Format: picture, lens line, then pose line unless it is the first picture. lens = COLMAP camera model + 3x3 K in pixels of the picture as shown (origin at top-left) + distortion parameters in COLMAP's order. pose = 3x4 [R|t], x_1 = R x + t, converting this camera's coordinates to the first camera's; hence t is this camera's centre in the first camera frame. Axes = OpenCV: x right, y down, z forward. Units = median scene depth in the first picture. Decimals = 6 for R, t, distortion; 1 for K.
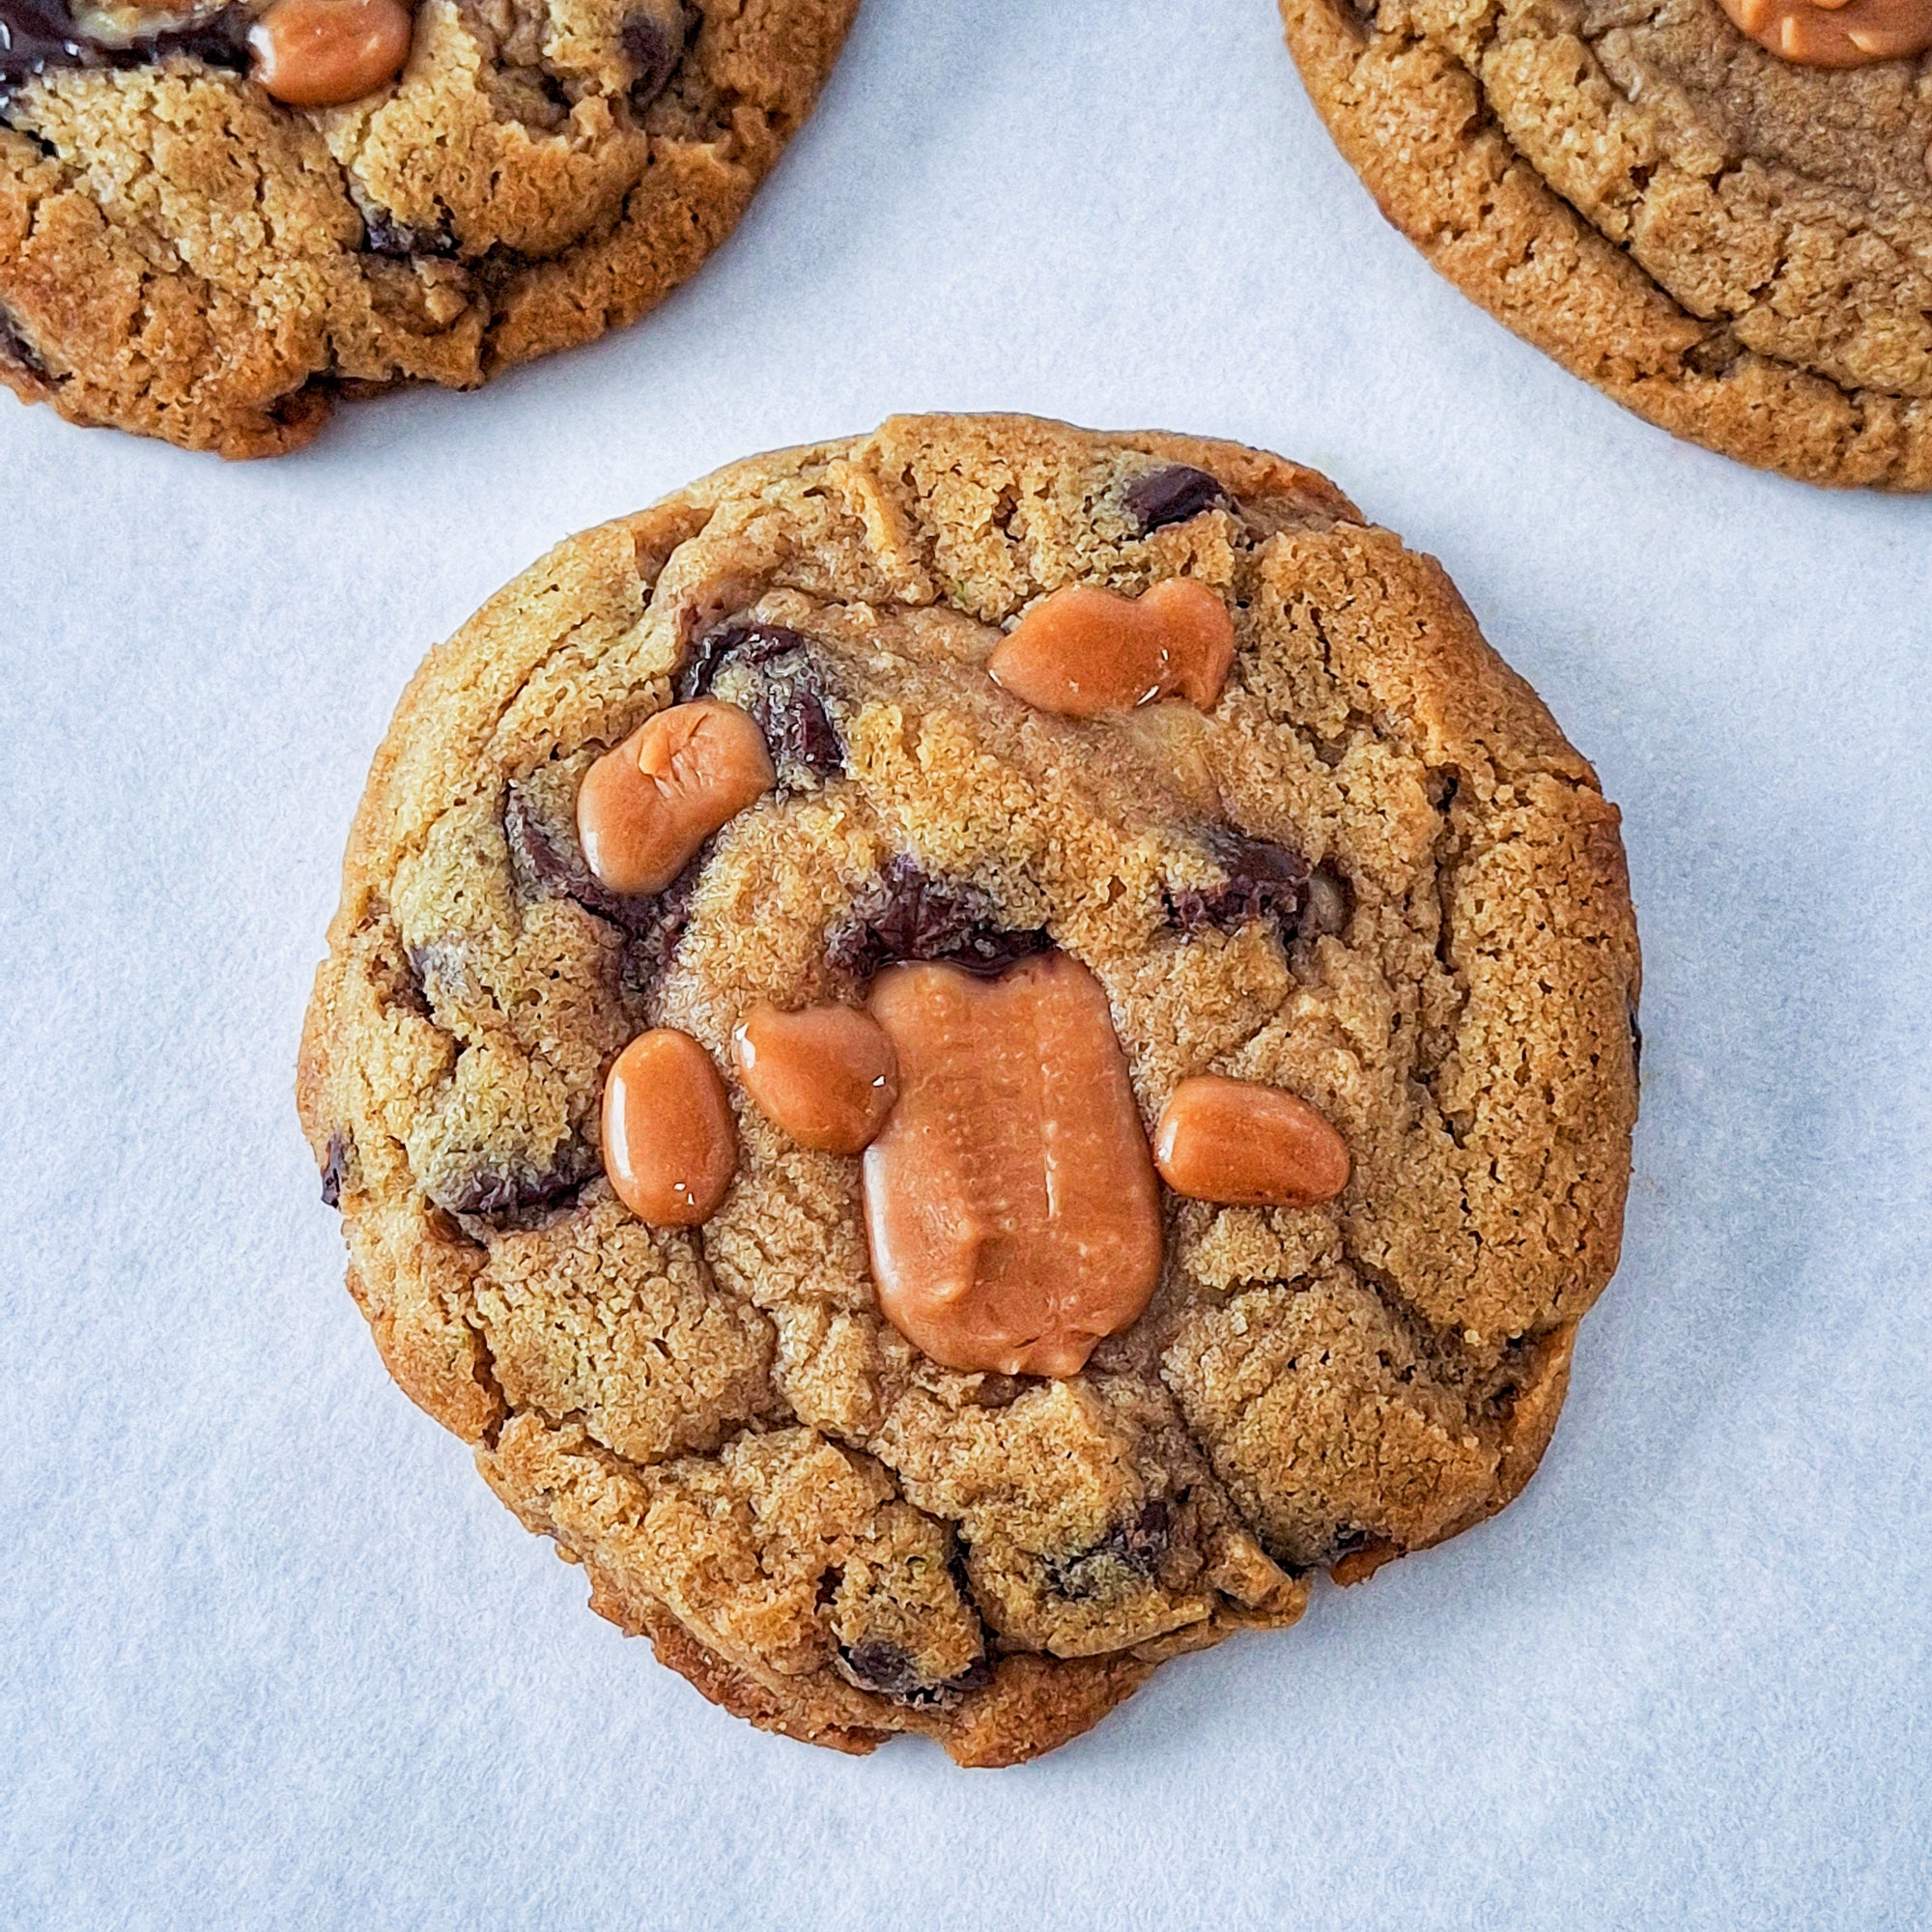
lens RADIAL K [[3642.5, 0, 966.0], [0, 3642.5, 966.0], [0, 0, 1]] dist [0.143377, -0.313059]
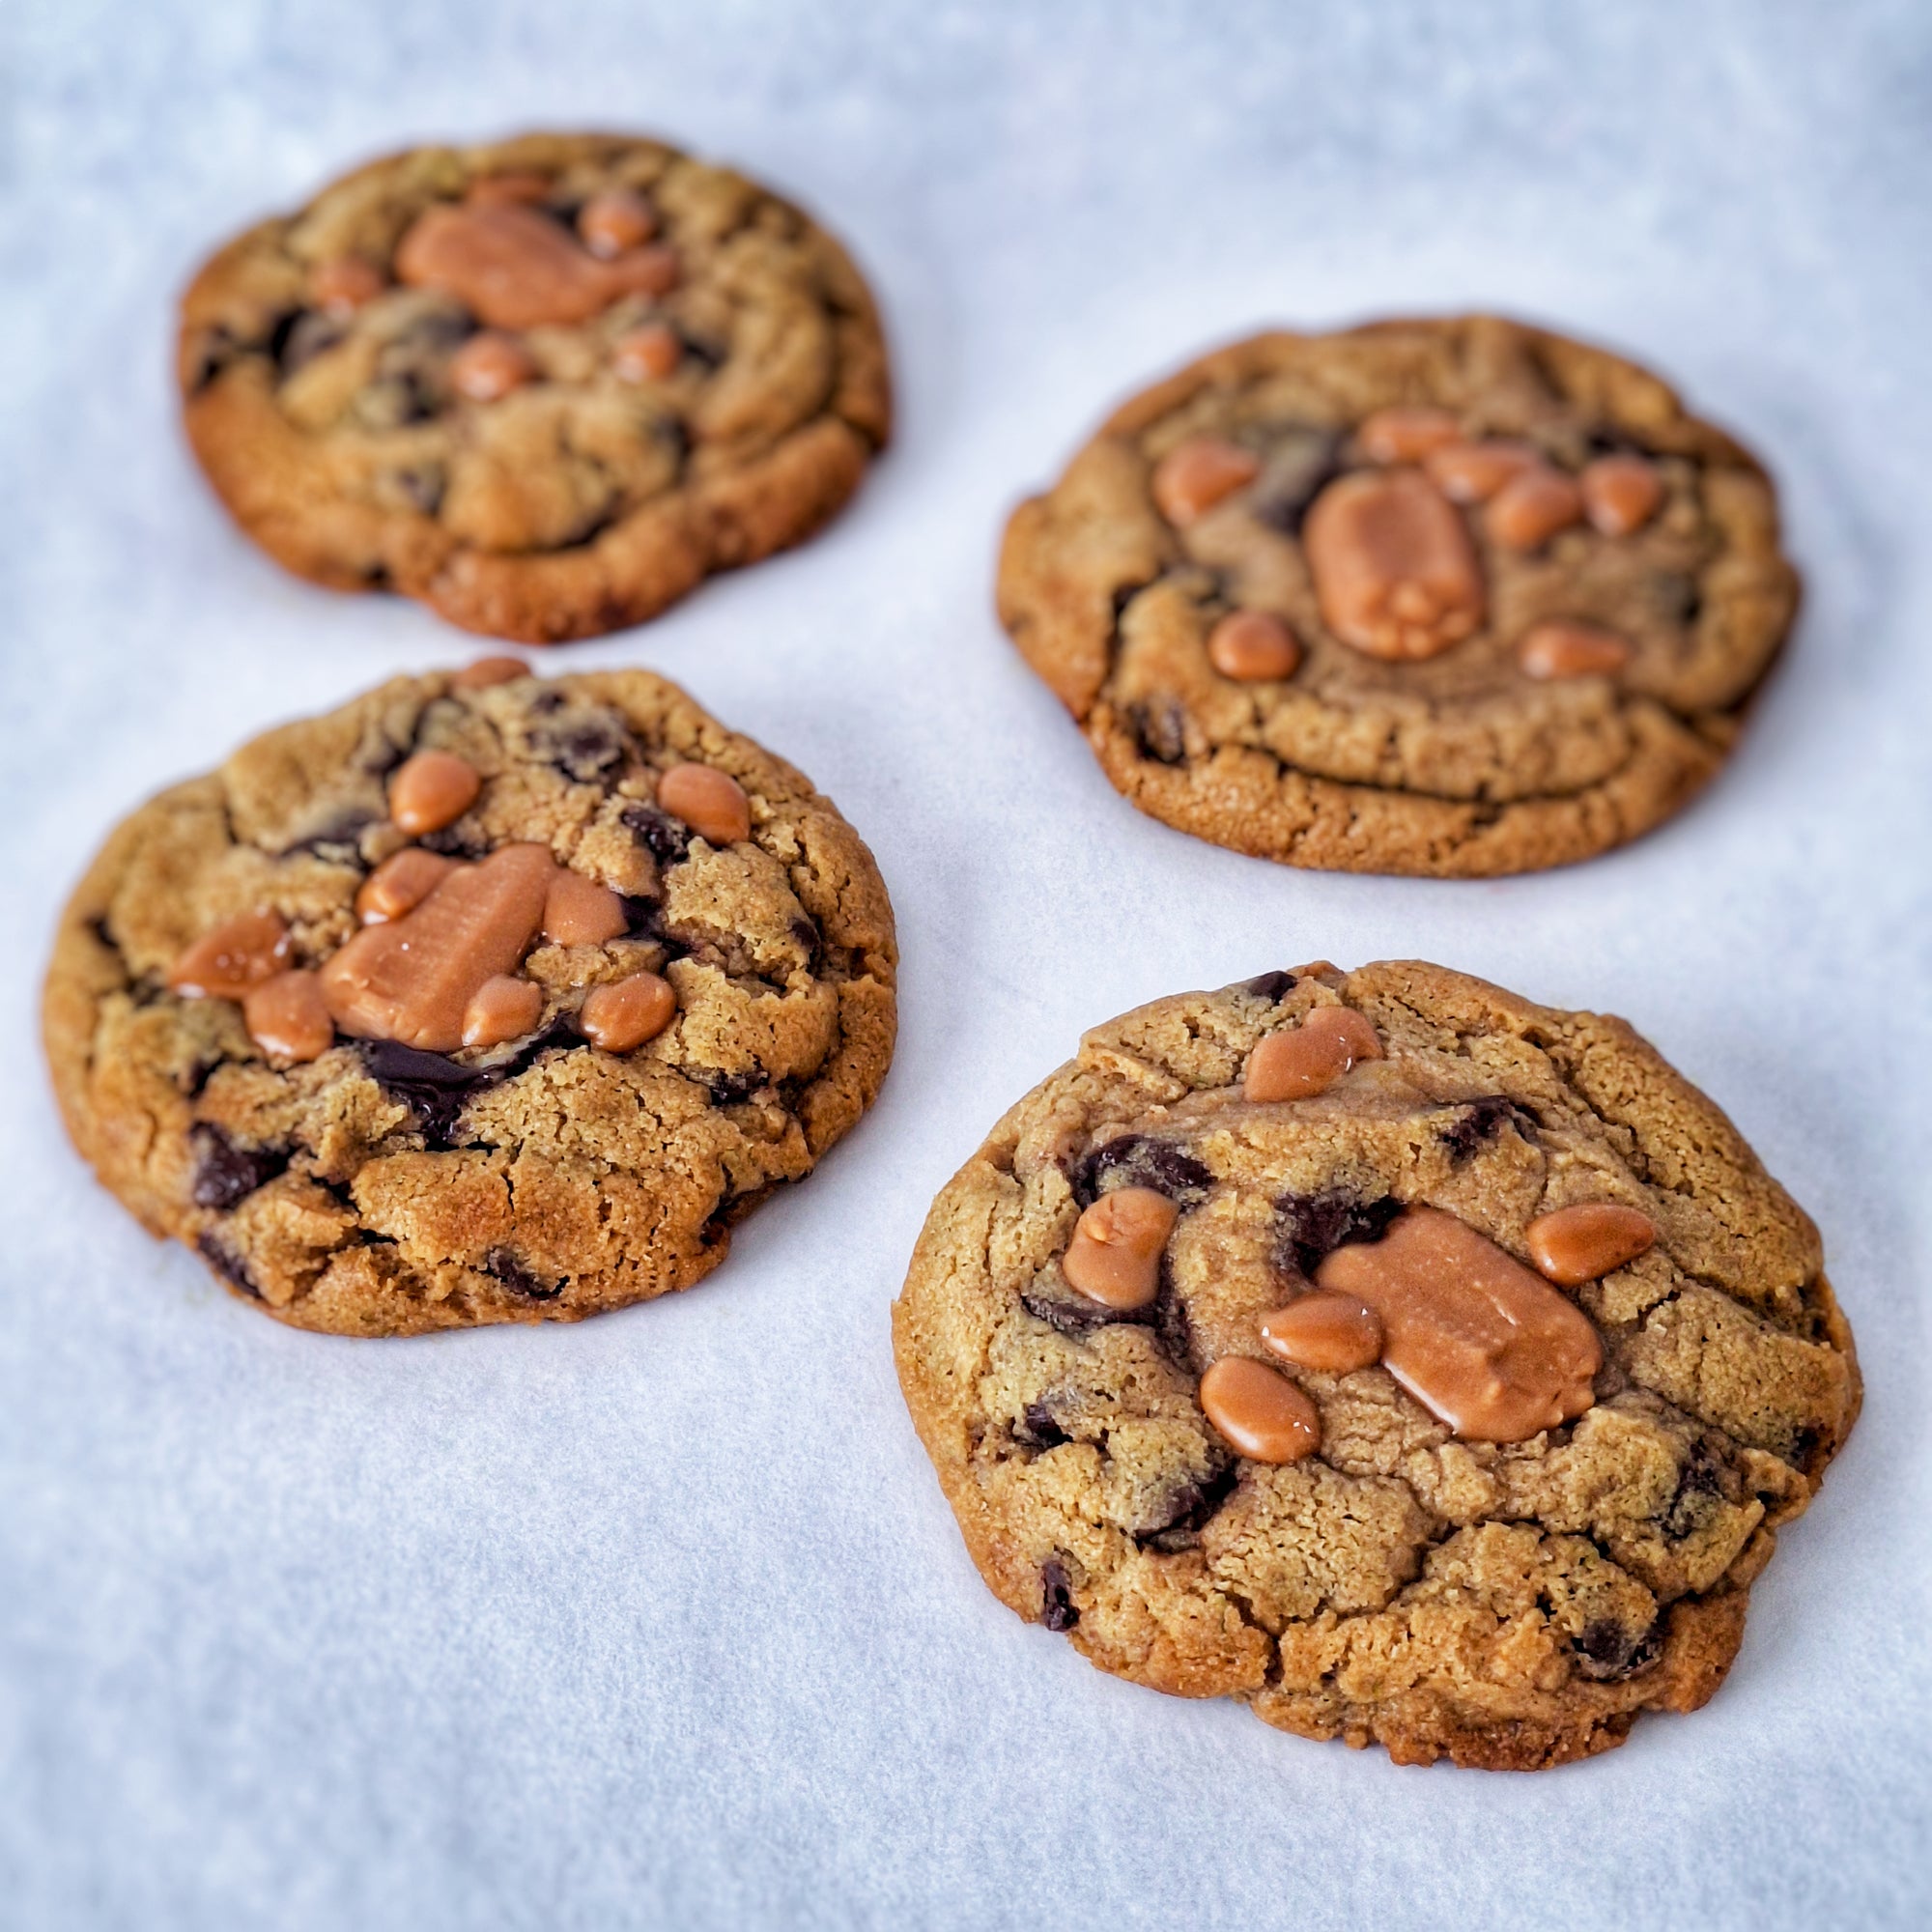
lens RADIAL K [[3566.2, 0, 929.8], [0, 3566.2, 915.0], [0, 0, 1]] dist [0.171077, -0.439268]
pose [[0.850018, -0.390193, 0.353862, -0.611758], [0.515542, 0.754114, -0.406853, 0.402041], [-0.108101, 0.528263, 0.842171, -0.272710]]
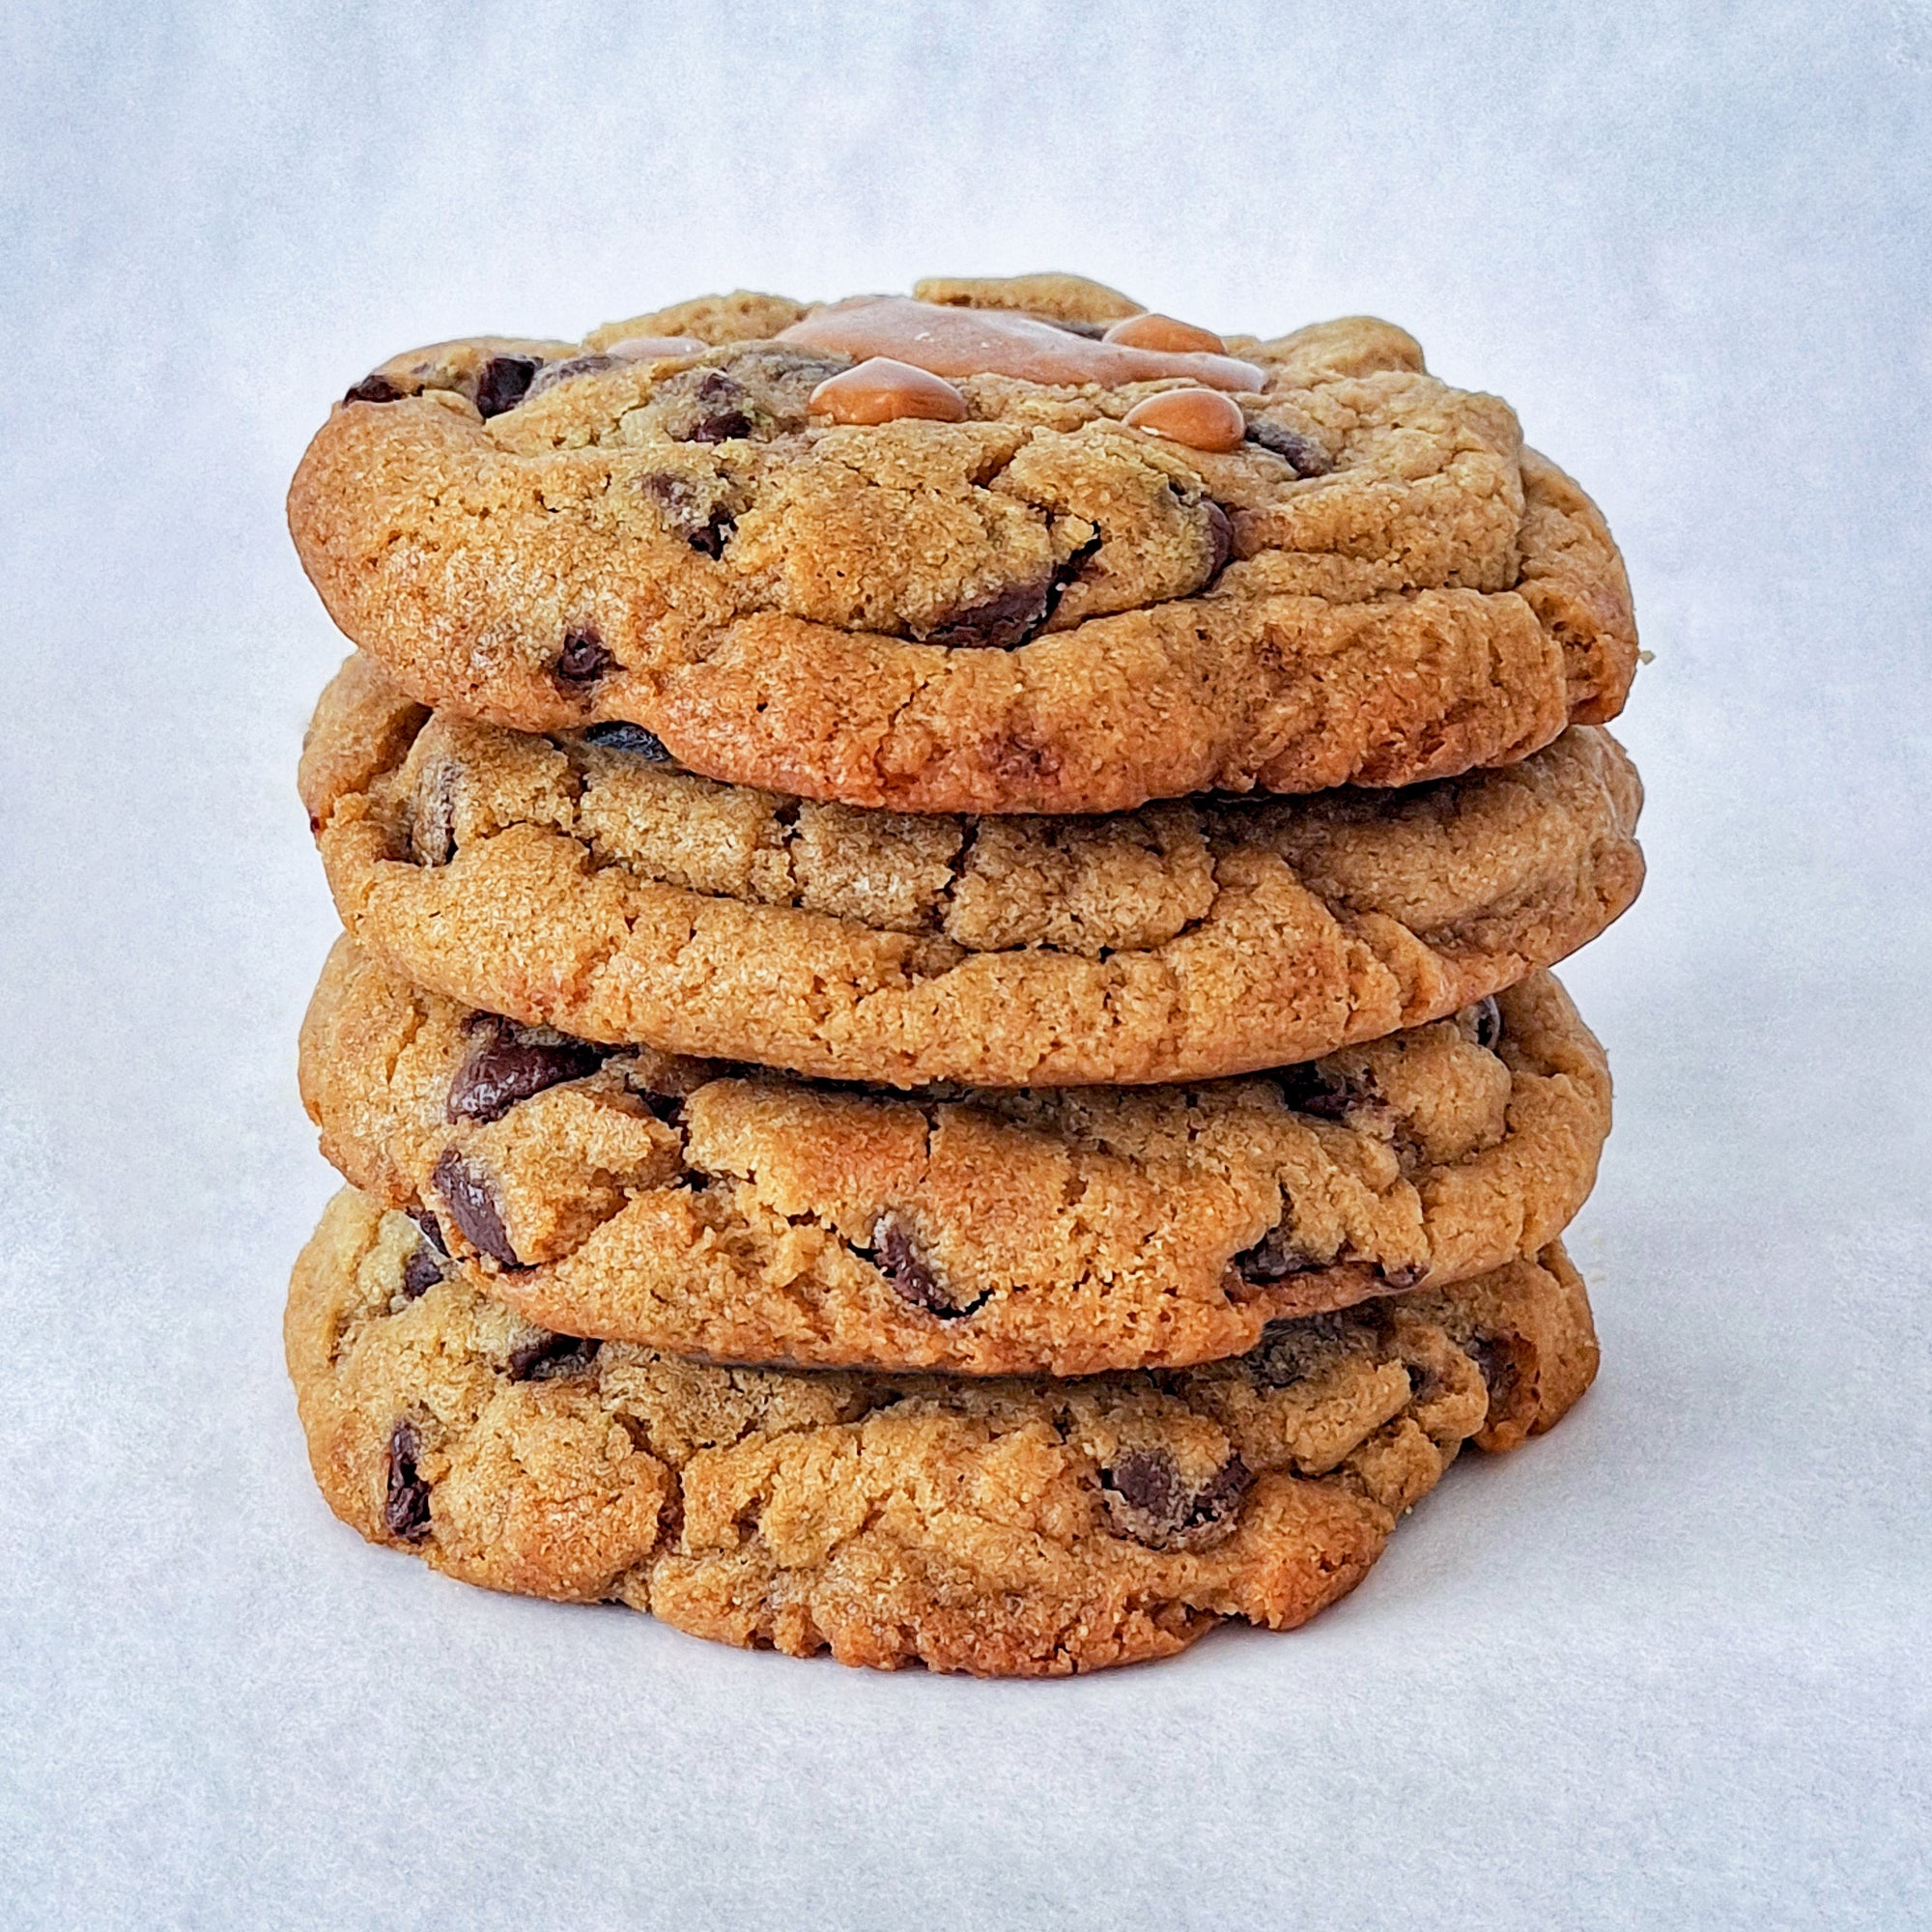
lens RADIAL K [[4050.8, 0, 966.0], [0, 4050.8, 966.0], [0, 0, 1]] dist [-0.055765, -0.192880]
pose [[0.891680, -0.178294, 0.416075, -0.476499], [0.444750, 0.516212, -0.731930, 0.864190], [-0.084284, 0.837697, 0.539592, 0.313329]]
